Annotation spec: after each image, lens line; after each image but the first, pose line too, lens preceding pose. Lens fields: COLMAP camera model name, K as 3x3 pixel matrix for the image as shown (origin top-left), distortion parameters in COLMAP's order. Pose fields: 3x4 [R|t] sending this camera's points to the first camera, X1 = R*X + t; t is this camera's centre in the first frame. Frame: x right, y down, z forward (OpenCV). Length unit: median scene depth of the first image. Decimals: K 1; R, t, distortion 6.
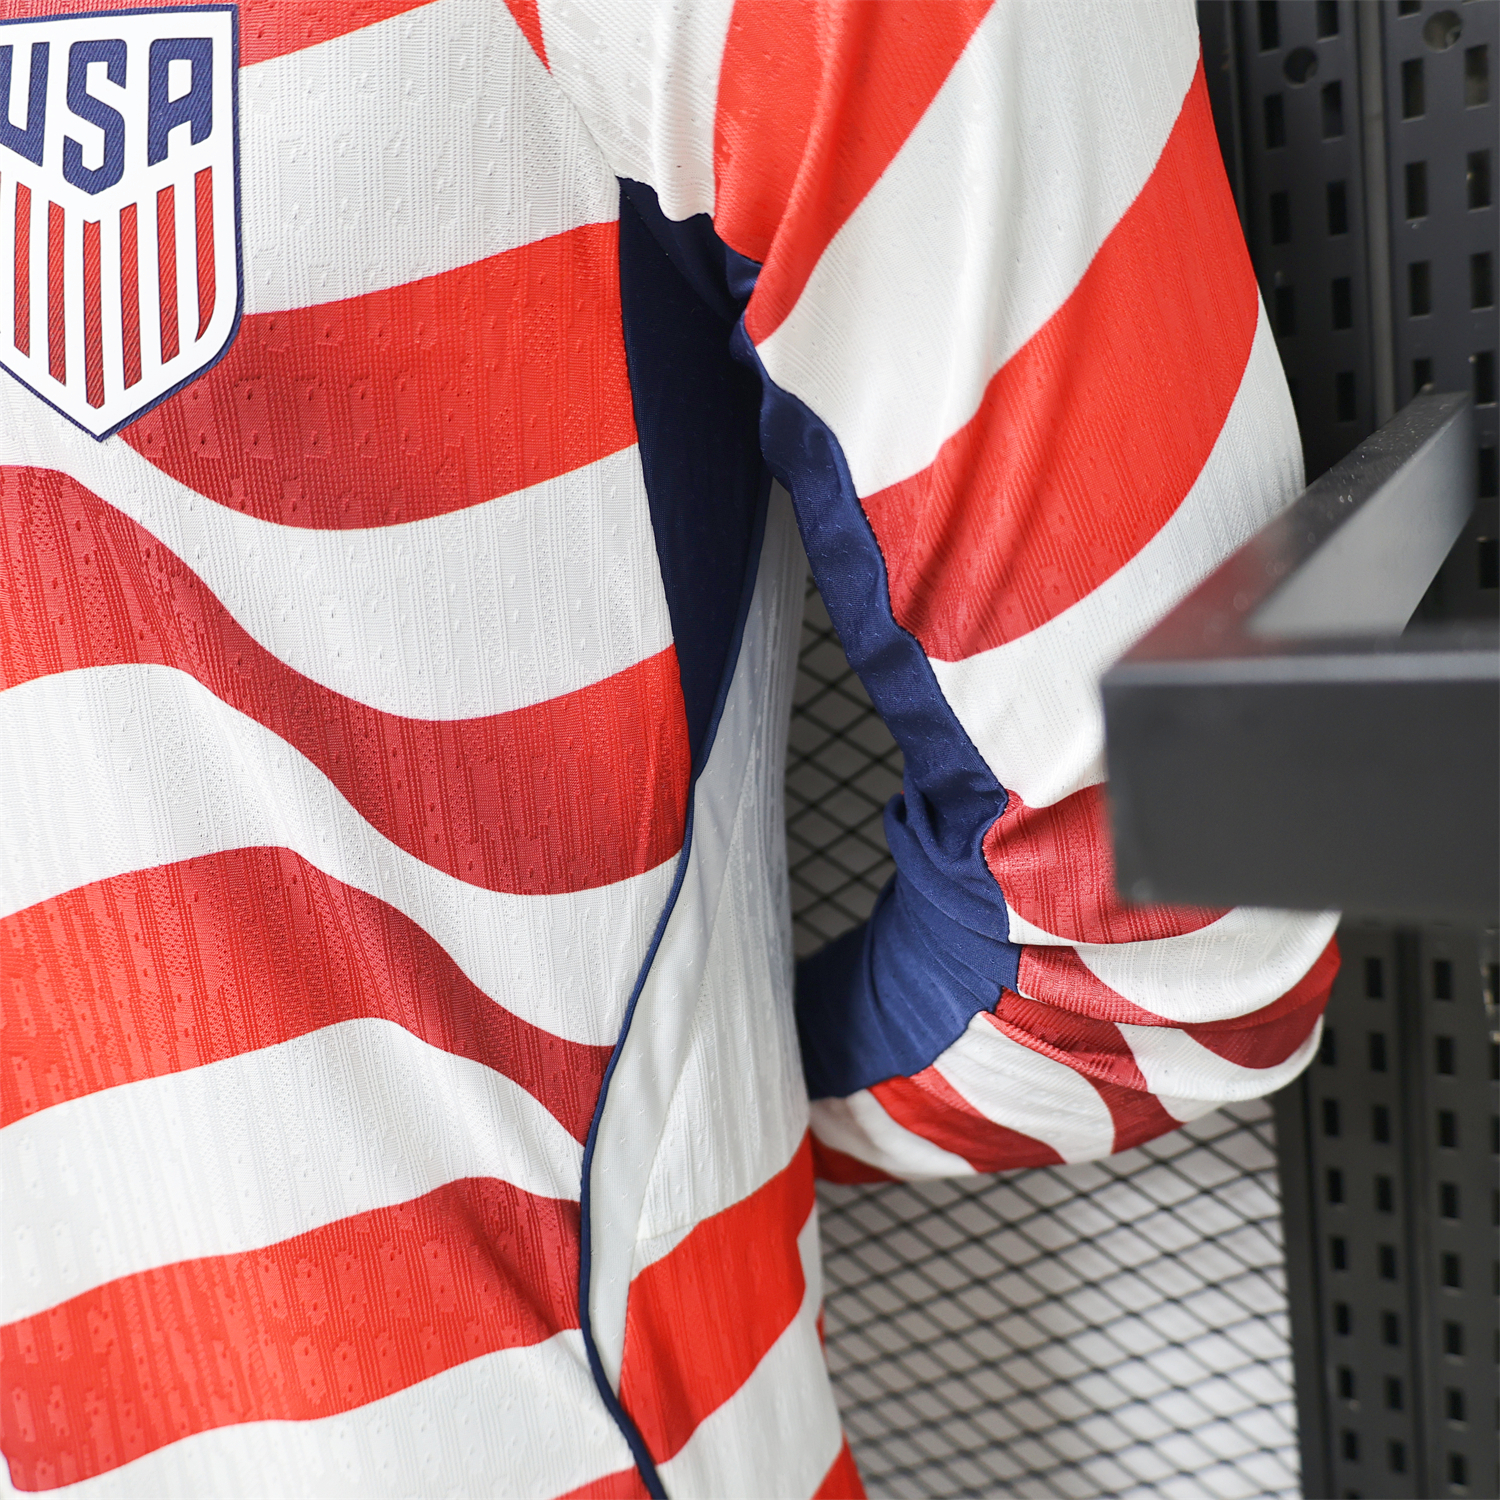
lens RADIAL K [[1551.6, 0, 712.1], [0, 1551.6, 722.0], [0, 0, 1]] dist [-0.011355, 0.025233]
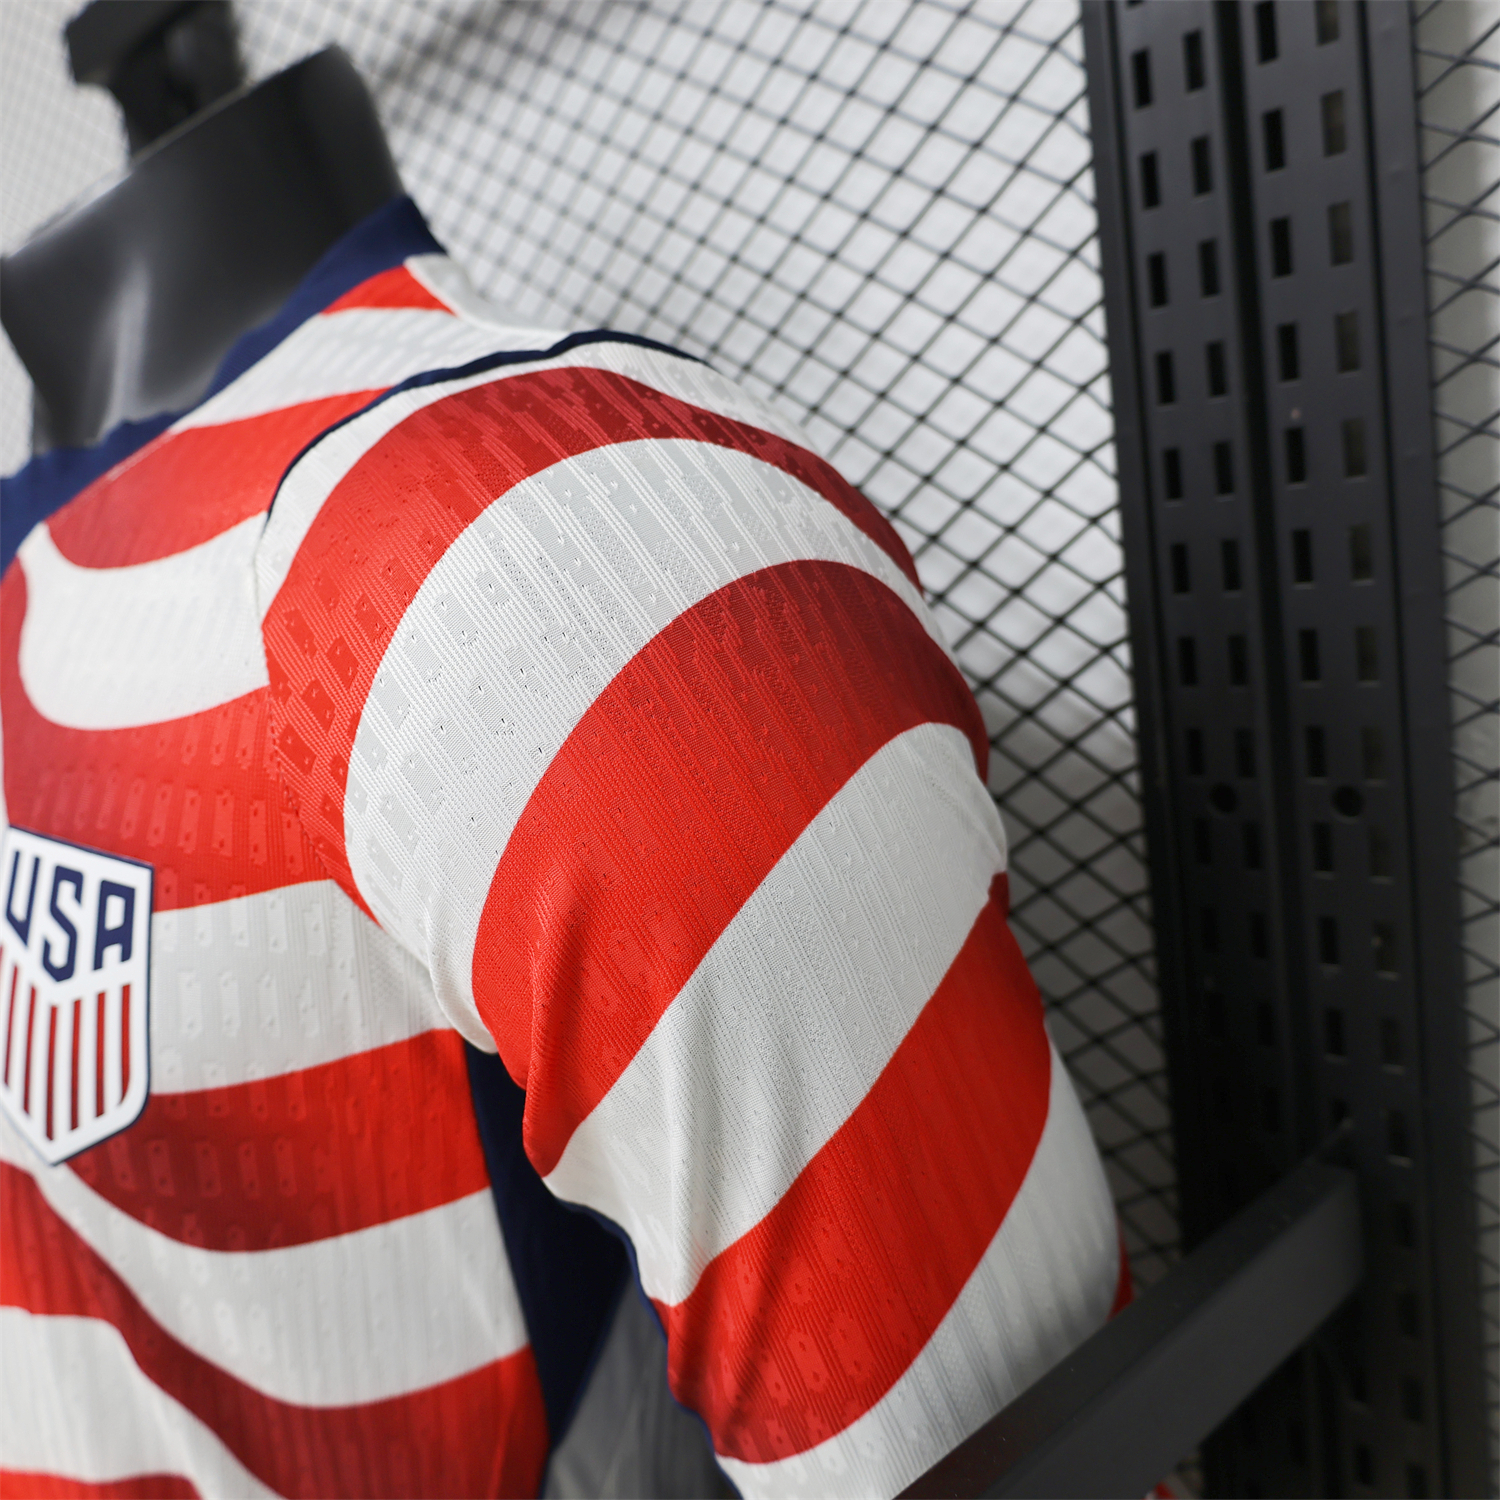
lens RADIAL K [[1504.5, 0, 679.4], [0, 1504.5, 775.2], [0, 0, 1]] dist [-0.015127, -0.007120]
pose [[0.962990, 0.068101, -0.260793, 0.397428], [-0.085131, 0.994875, -0.054560, -0.485620], [0.255741, 0.074742, 0.963852, -0.063553]]
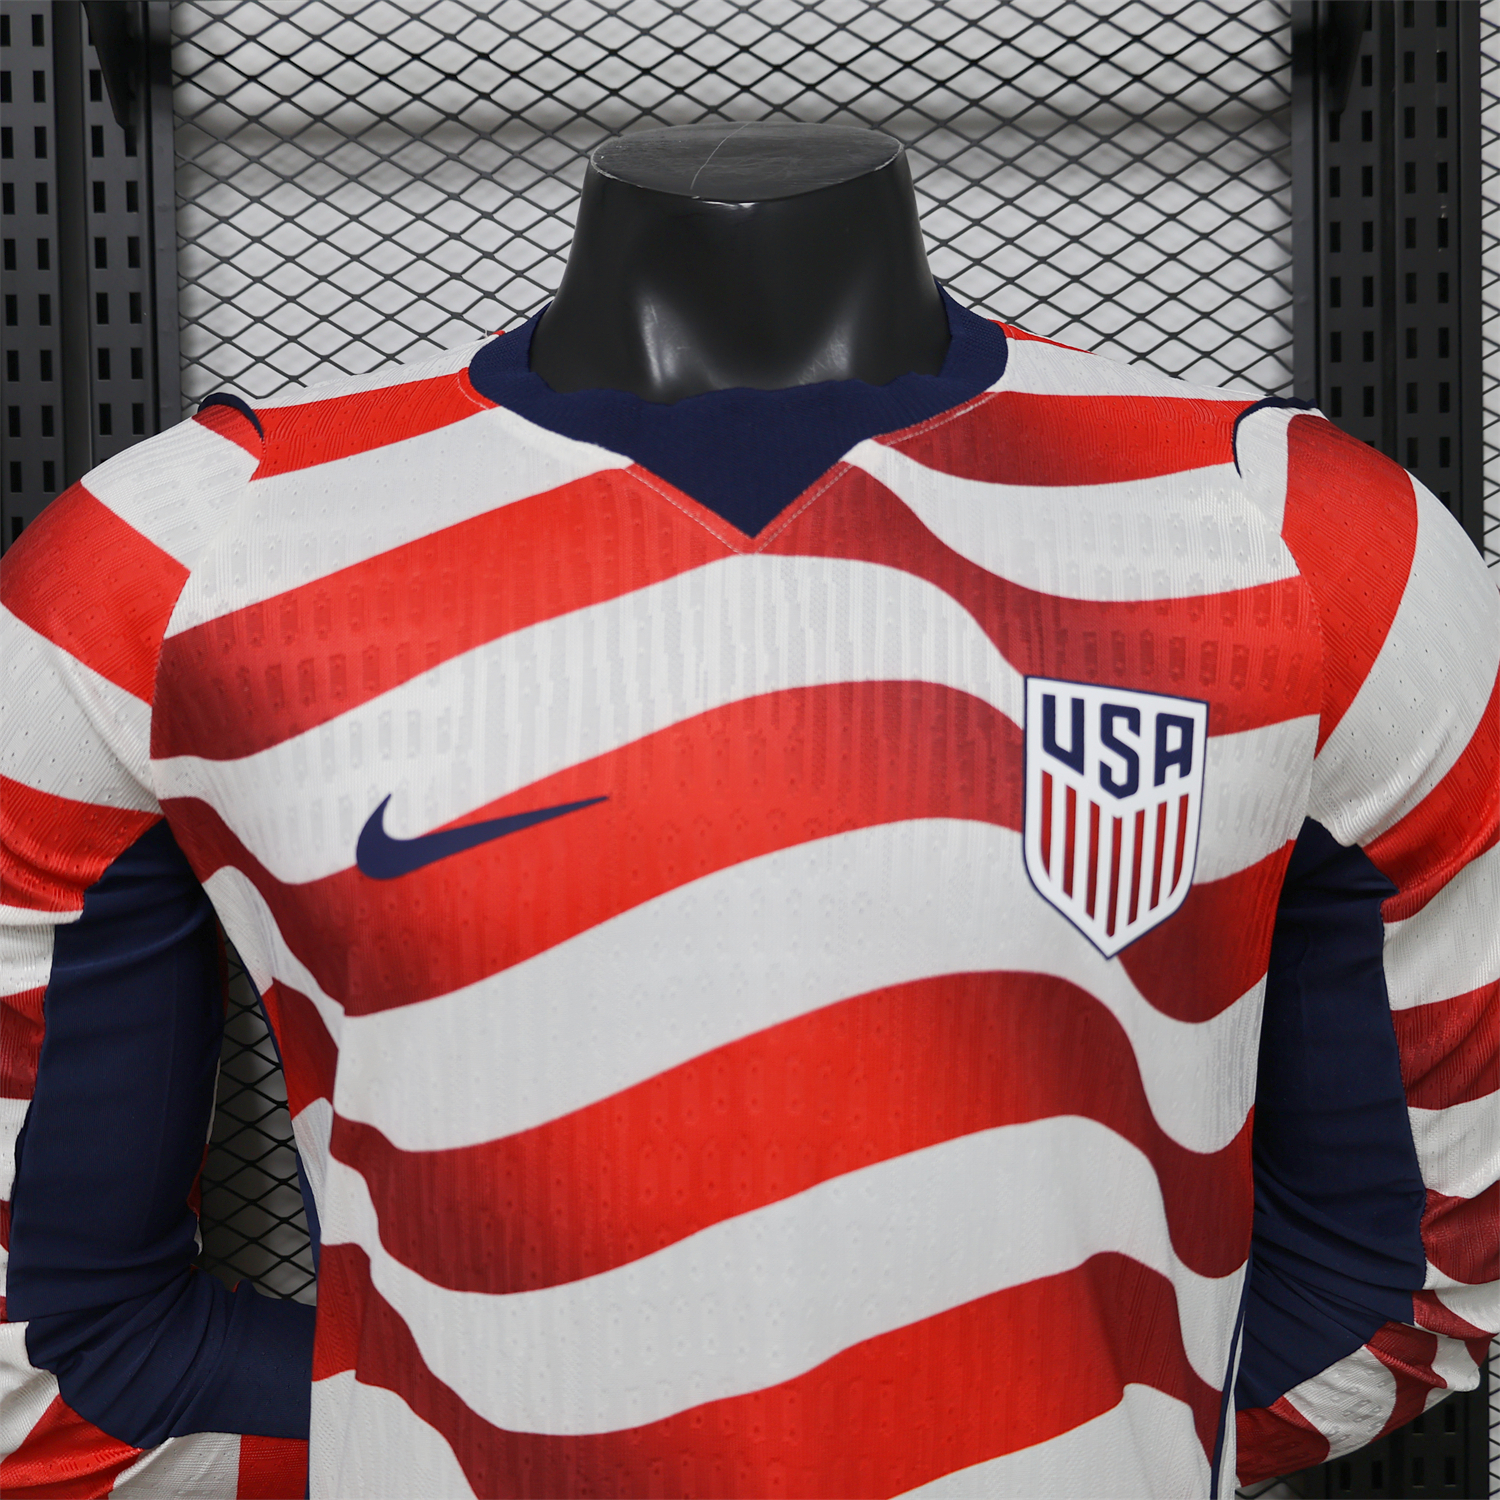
lens RADIAL K [[1624.4, 0, 750.0], [0, 1624.4, 750.0], [0, 0, 1]] dist [-0.004433, 0.003241]
pose [[0.825429, 0.115281, 0.552610, -1.586387], [0.035178, 0.966519, -0.254174, 0.006154], [-0.563409, 0.229242, 0.793737, -0.076634]]
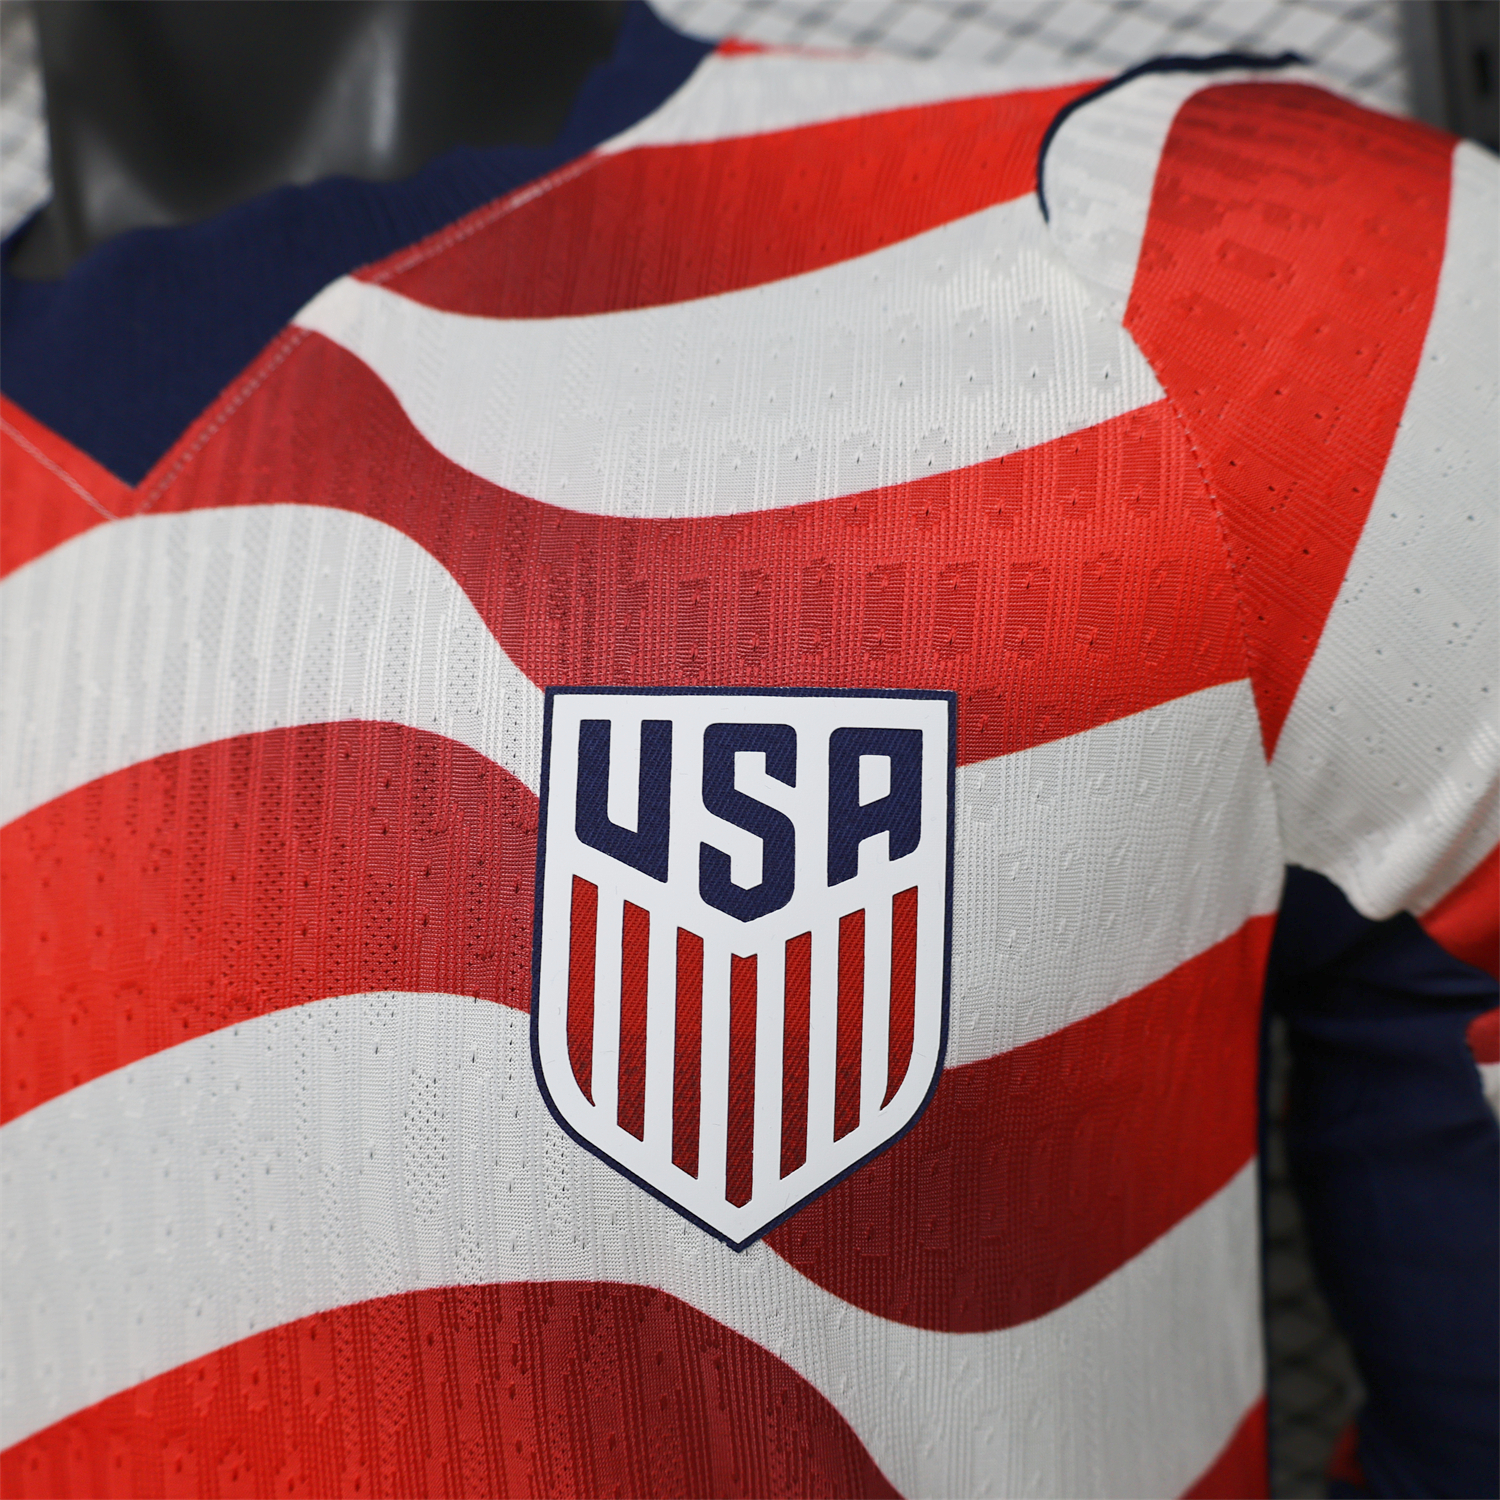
lens RADIAL K [[1551.6, 0, 712.1], [0, 1551.6, 722.0], [0, 0, 1]] dist [-0.011355, 0.025233]
pose [[0.956778, -0.001778, 0.290813, -0.632220], [0.068862, 0.972929, -0.220607, -0.269012], [-0.282548, 0.231098, 0.931000, 0.283024]]
